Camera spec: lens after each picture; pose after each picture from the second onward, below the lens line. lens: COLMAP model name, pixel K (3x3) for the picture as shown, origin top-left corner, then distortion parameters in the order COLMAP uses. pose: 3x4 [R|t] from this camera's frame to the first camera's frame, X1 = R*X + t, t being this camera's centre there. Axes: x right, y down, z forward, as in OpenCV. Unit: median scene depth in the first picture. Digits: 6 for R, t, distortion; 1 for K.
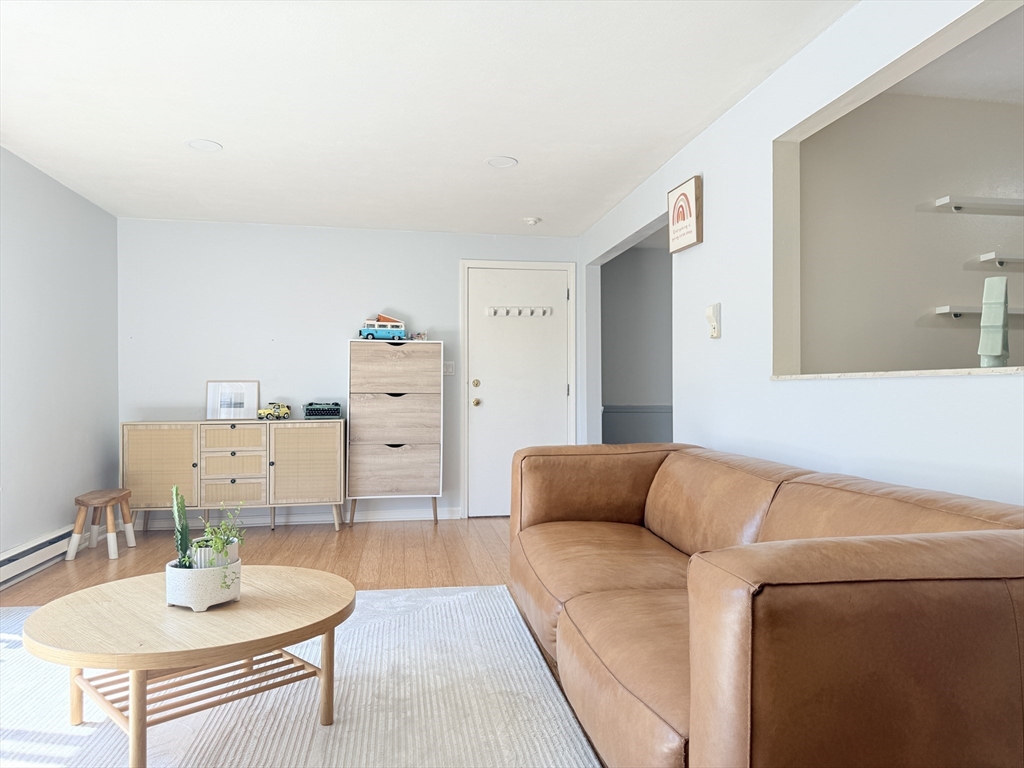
lens RADIAL K [[719.2, 0, 510.5], [0, 719.2, 383.5], [0, 0, 1]] dist [0.069448, -0.000918]
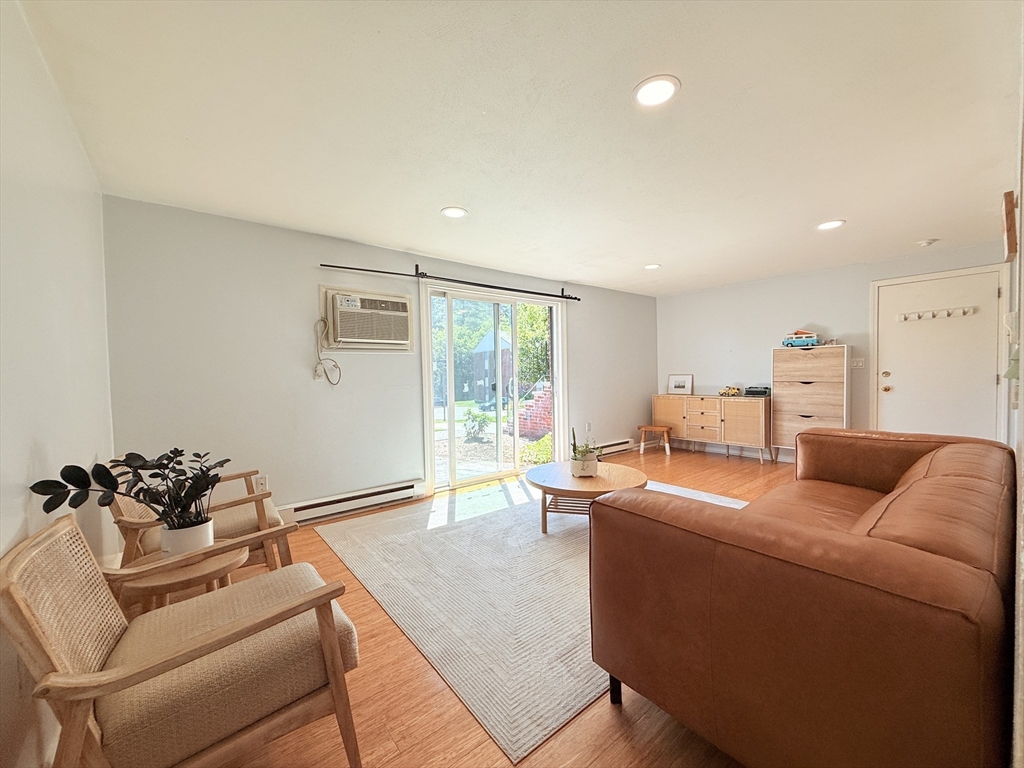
lens RADIAL K [[406.0, 0, 512.0], [0, 406.0, 385.7], [0, 0, 1]] dist [0.000642, 0.000061]
pose [[0.507967, 0.018461, -0.861179, 0.259268], [0.026693, 0.998953, 0.037159, -0.026550], [0.860963, -0.041863, 0.506943, 0.035830]]
